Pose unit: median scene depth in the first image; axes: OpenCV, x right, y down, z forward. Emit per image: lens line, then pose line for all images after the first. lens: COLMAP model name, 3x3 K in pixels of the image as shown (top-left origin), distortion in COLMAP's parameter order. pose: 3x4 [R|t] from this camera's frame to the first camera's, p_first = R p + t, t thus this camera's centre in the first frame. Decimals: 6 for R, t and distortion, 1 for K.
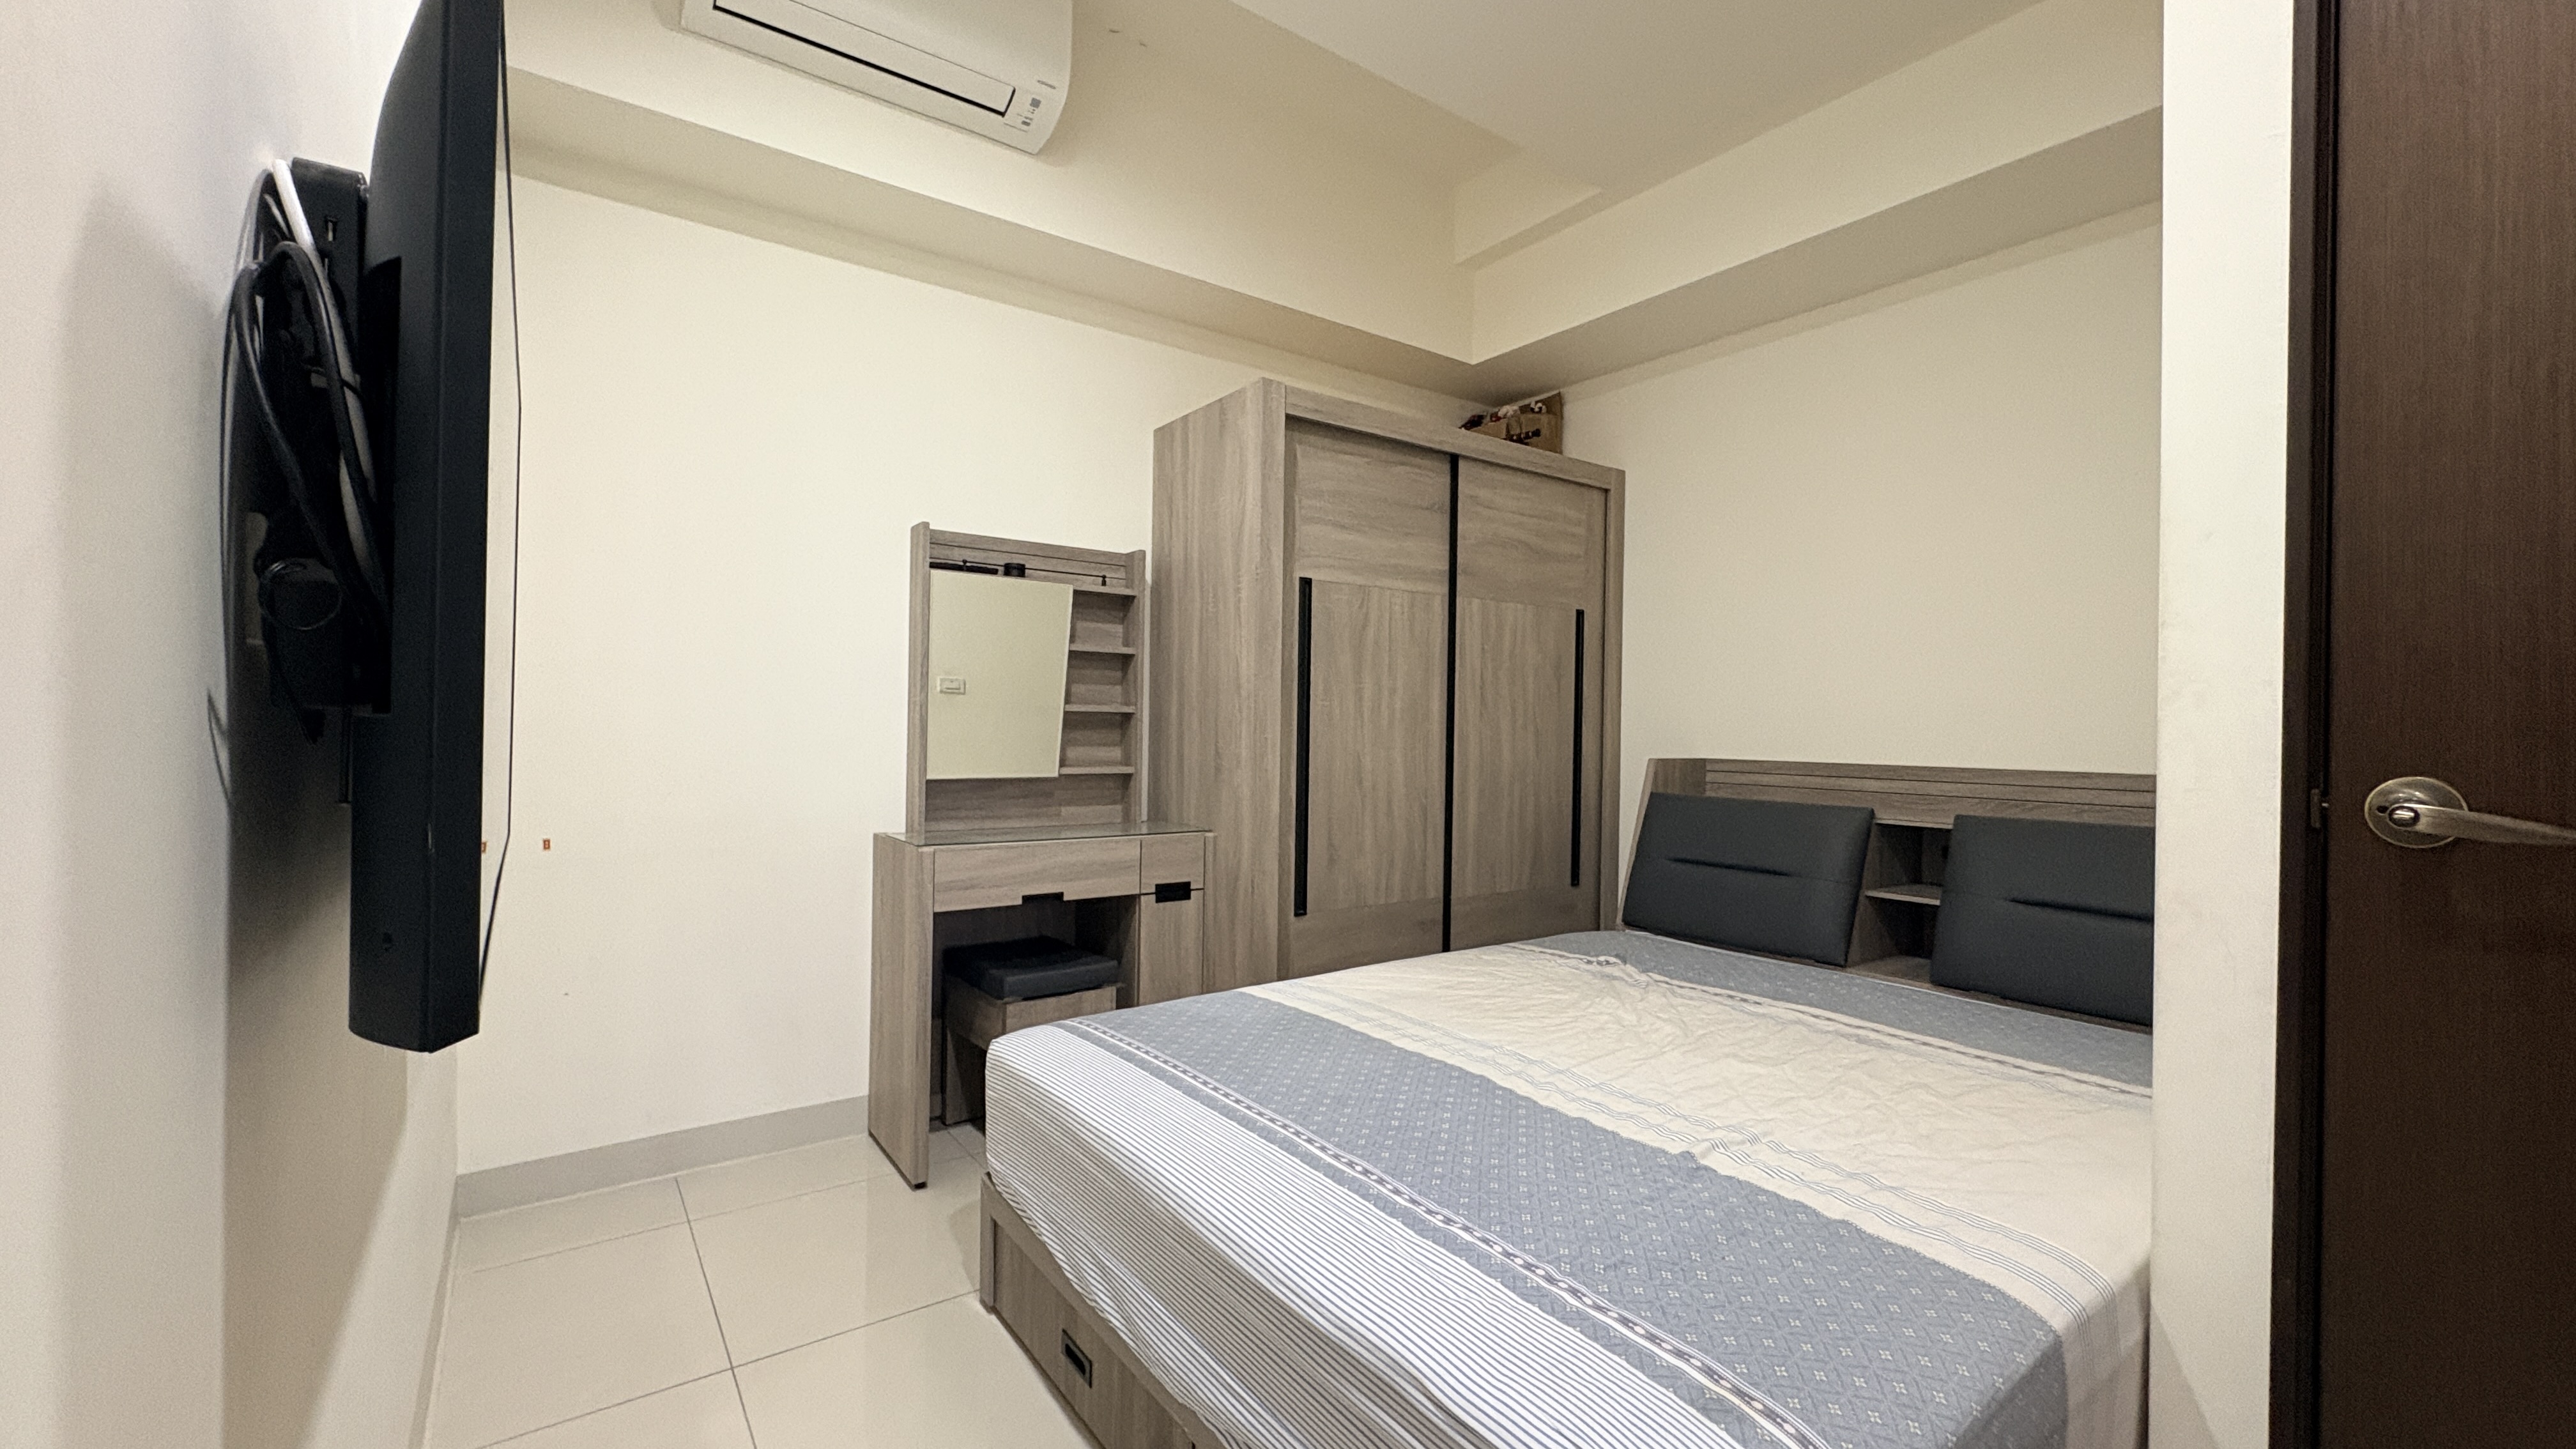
lens RADIAL K [[1024.2, 0, 1288.0], [0, 1024.2, 724.5], [0, 0, 1]] dist [0.000201, -0.000137]
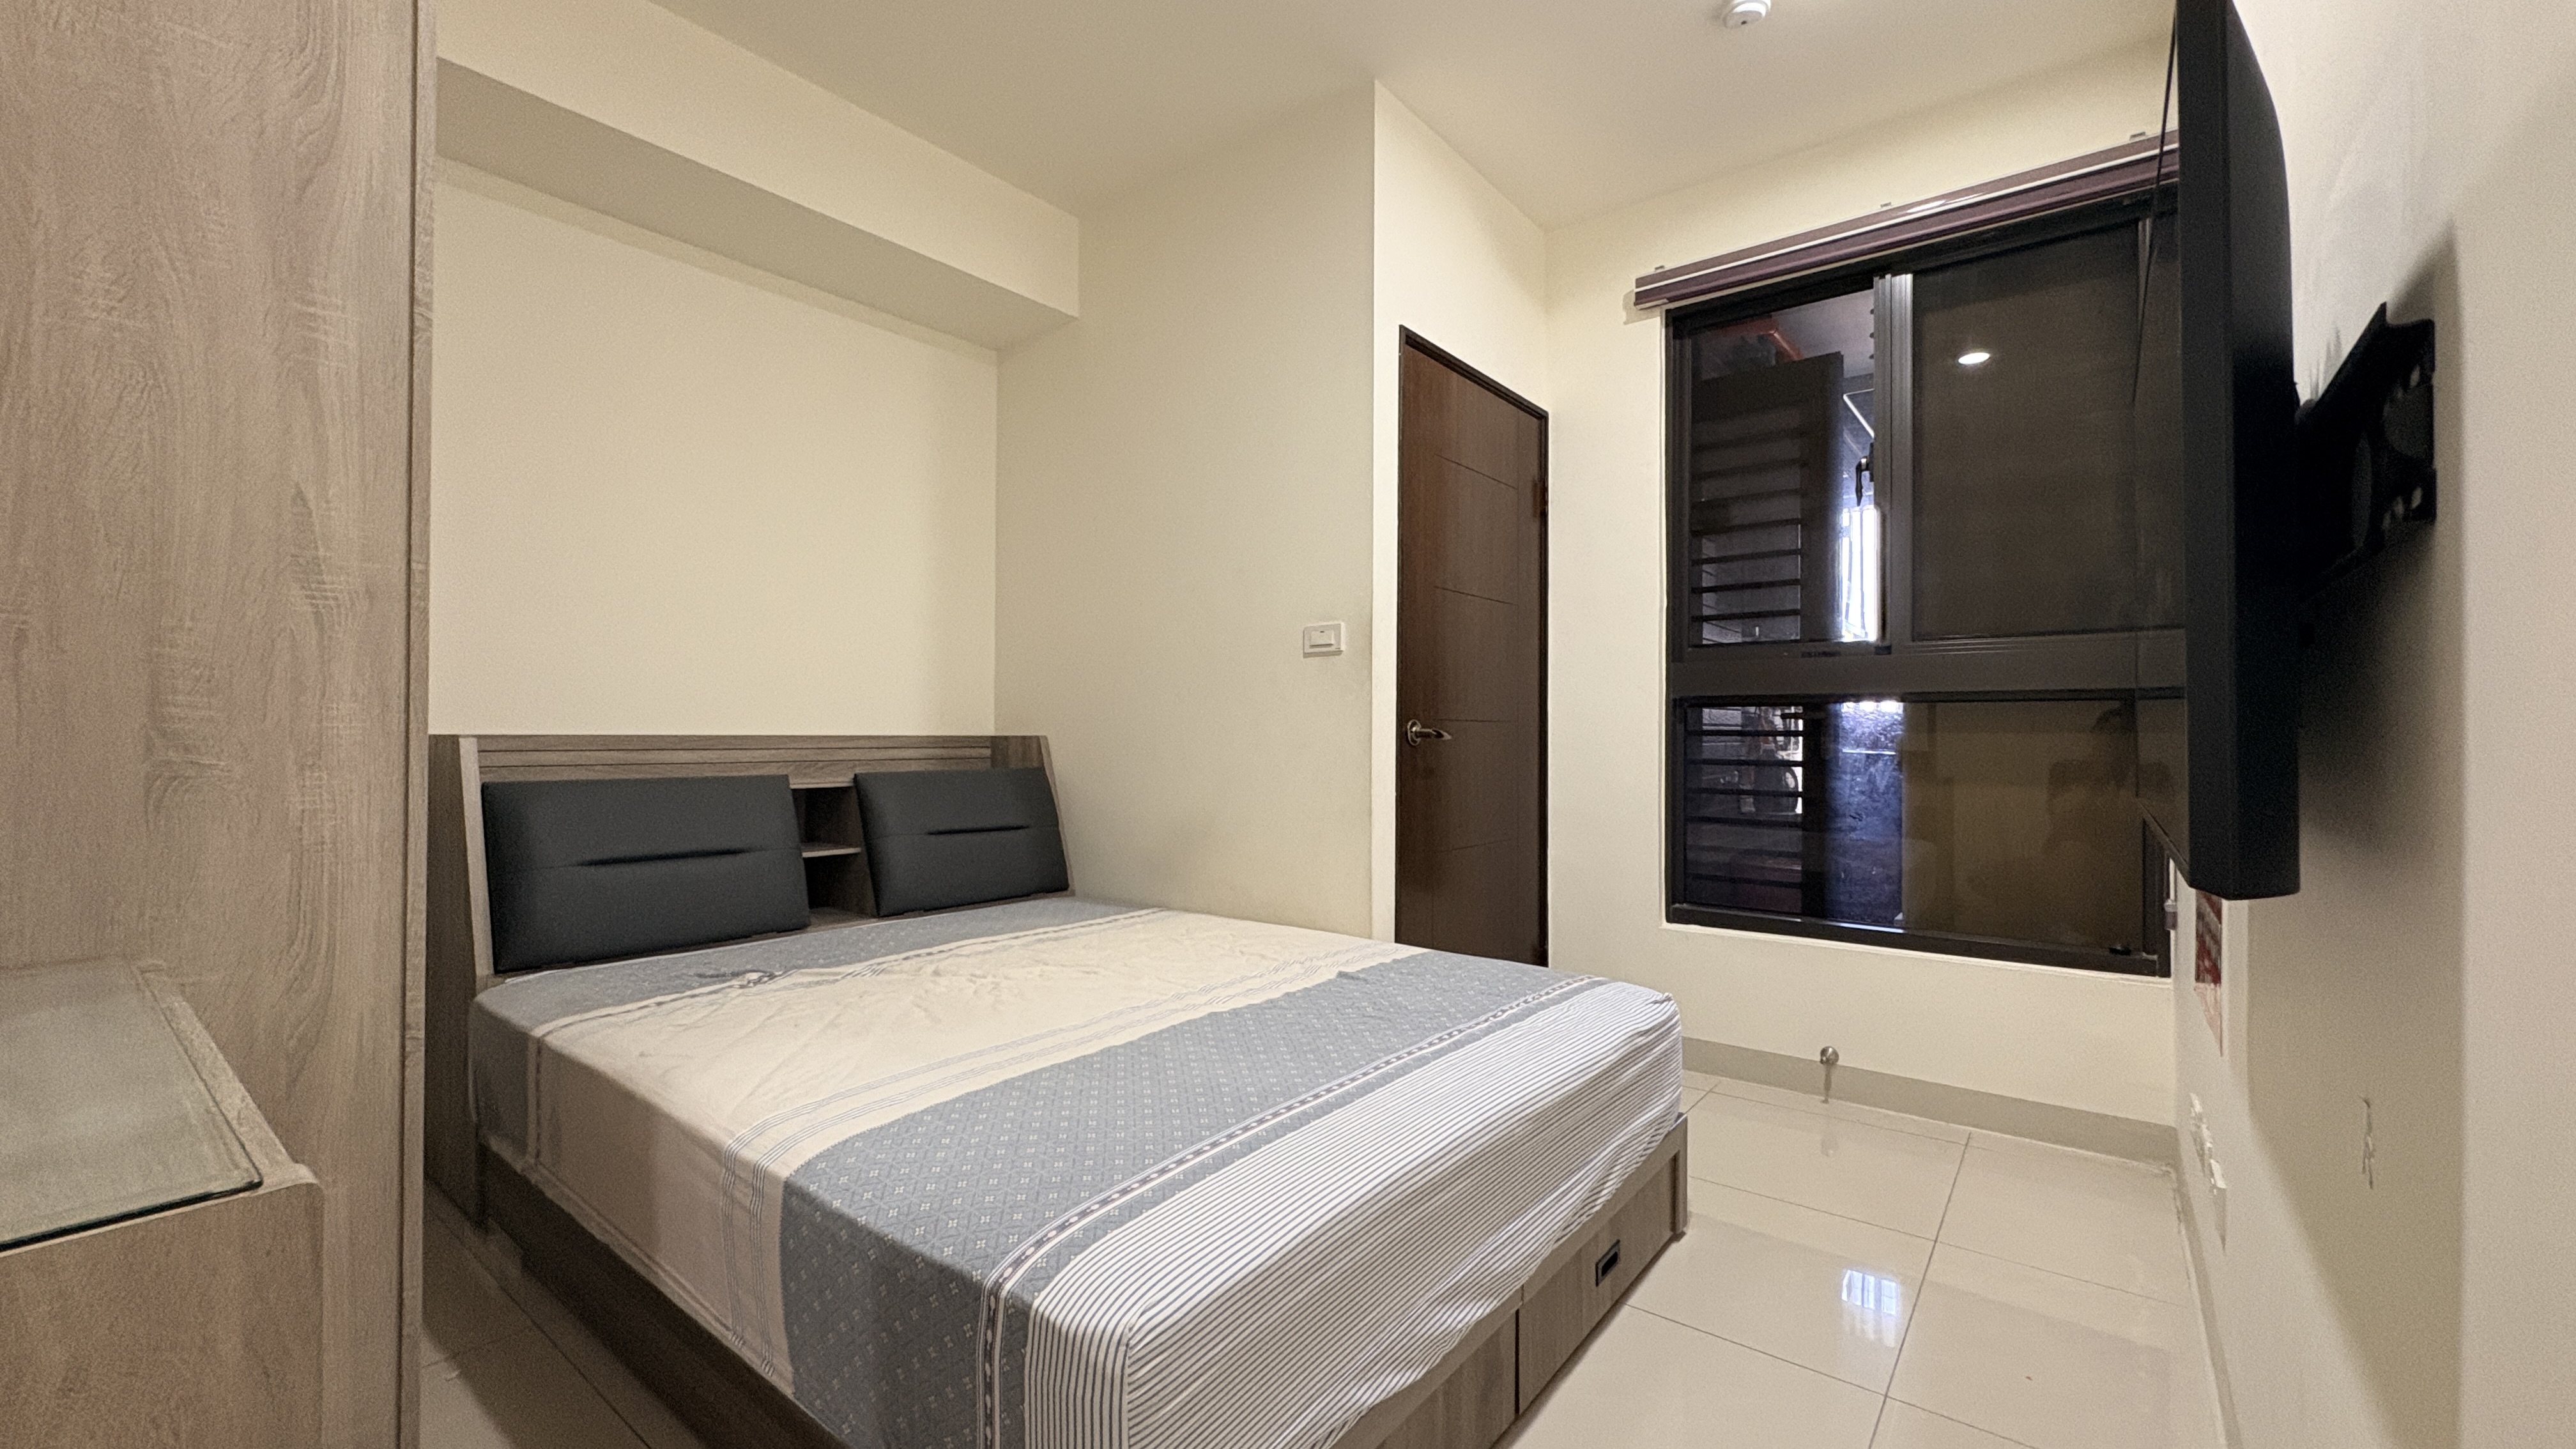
lens RADIAL K [[1024.2, 0, 1288.0], [0, 1024.2, 724.5], [0, 0, 1]] dist [0.000201, -0.000137]
pose [[-0.268146, -0.005959, 0.963360, -0.746952], [-0.010897, 0.999936, 0.003152, 0.027795], [-0.963317, -0.009652, -0.268194, 1.035997]]
